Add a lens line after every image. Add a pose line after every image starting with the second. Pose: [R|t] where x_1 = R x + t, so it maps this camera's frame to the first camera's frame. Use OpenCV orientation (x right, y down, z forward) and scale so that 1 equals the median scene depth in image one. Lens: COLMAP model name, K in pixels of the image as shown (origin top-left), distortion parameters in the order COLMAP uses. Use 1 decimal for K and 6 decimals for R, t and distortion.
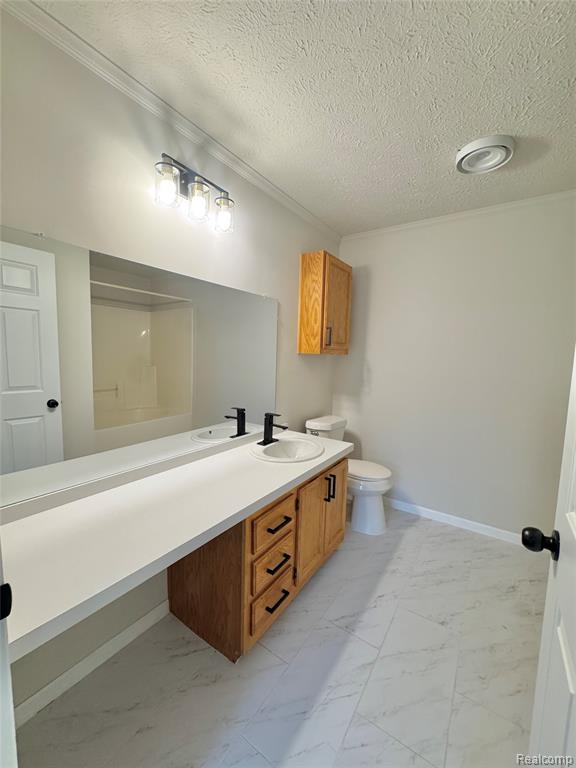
lens RADIAL K [[306.9, 0, 288.3], [0, 306.9, 383.1], [0, 0, 1]] dist [-0.003606, 0.000370]
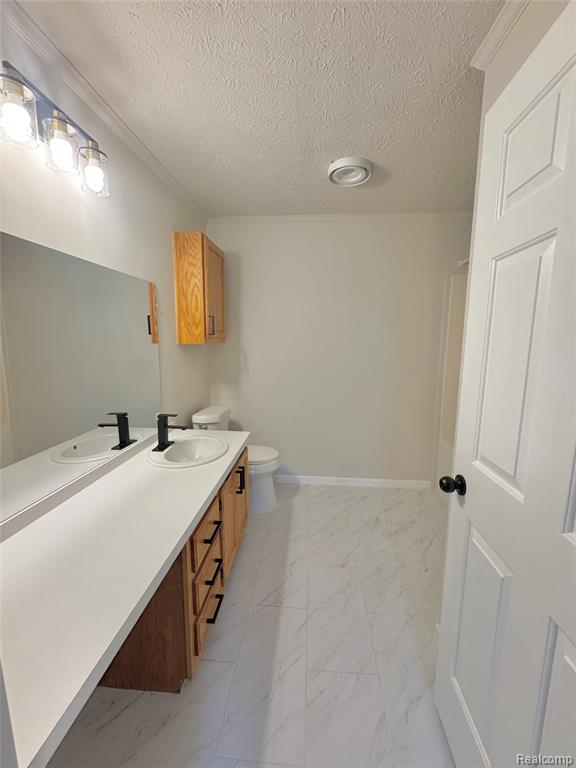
lens RADIAL K [[306.9, 0, 288.7], [0, 306.9, 383.6], [0, 0, 1]] dist [-0.003606, 0.000370]
pose [[0.870334, -0.090781, 0.484022, -0.160365], [0.061089, 0.995173, 0.076803, -0.034772], [-0.488658, -0.037276, 0.871679, 0.050847]]
